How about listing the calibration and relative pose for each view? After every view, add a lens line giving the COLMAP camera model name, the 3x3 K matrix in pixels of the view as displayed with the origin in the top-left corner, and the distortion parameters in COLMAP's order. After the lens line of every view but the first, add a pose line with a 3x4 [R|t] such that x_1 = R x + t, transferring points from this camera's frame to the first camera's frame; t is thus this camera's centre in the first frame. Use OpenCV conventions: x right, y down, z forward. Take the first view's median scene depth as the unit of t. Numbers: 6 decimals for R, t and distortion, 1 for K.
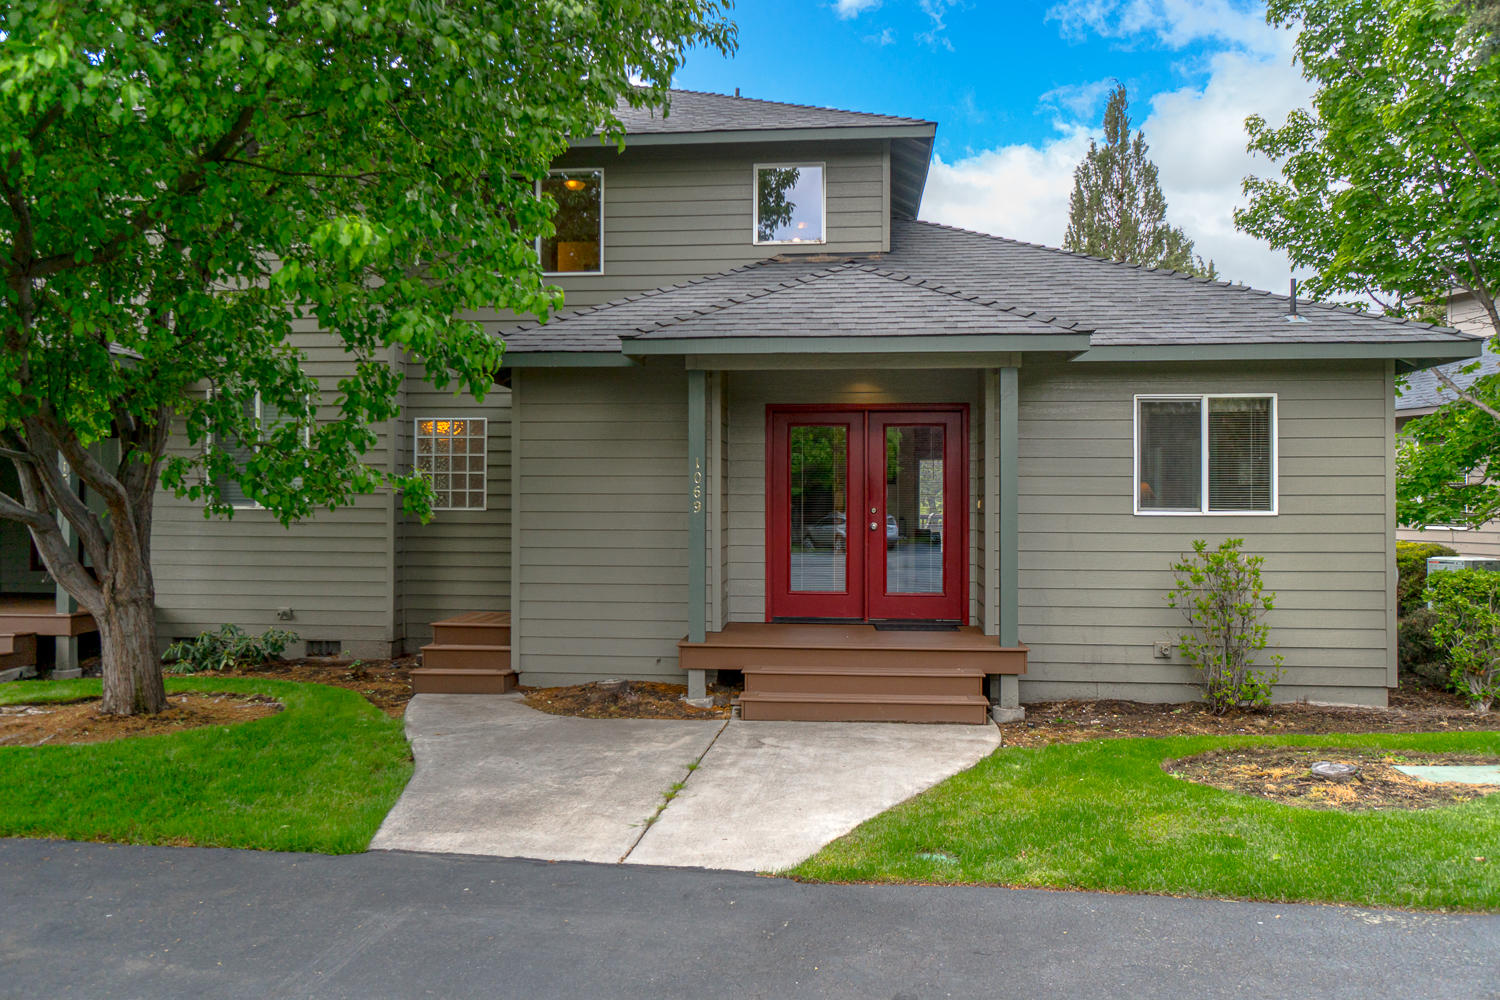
lens RADIAL K [[1124.8, 0, 752.0], [0, 1124.8, 498.1], [0, 0, 1]] dist [0.015873, 0.003668]
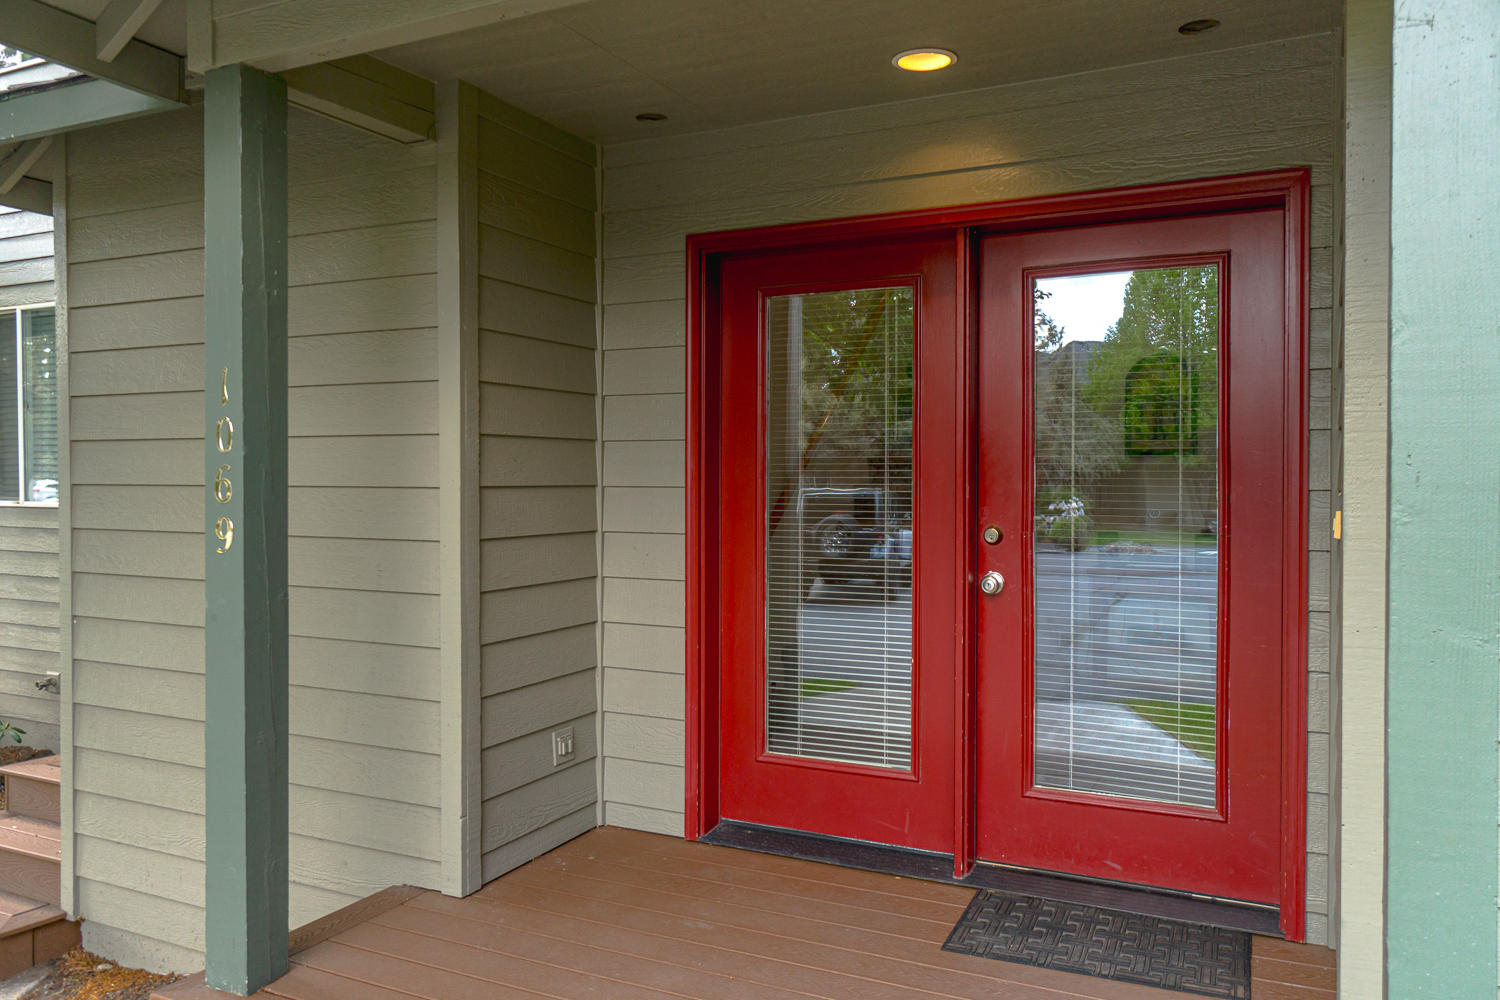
lens RADIAL K [[1124.8, 0, 745.3], [0, 1124.8, 496.3], [0, 0, 1]] dist [0.015873, 0.003668]
pose [[0.933746, 0.004296, -0.357911, 0.159455], [-0.001053, 0.999957, 0.009256, -0.003440], [0.357935, -0.008266, 0.933710, 0.669536]]
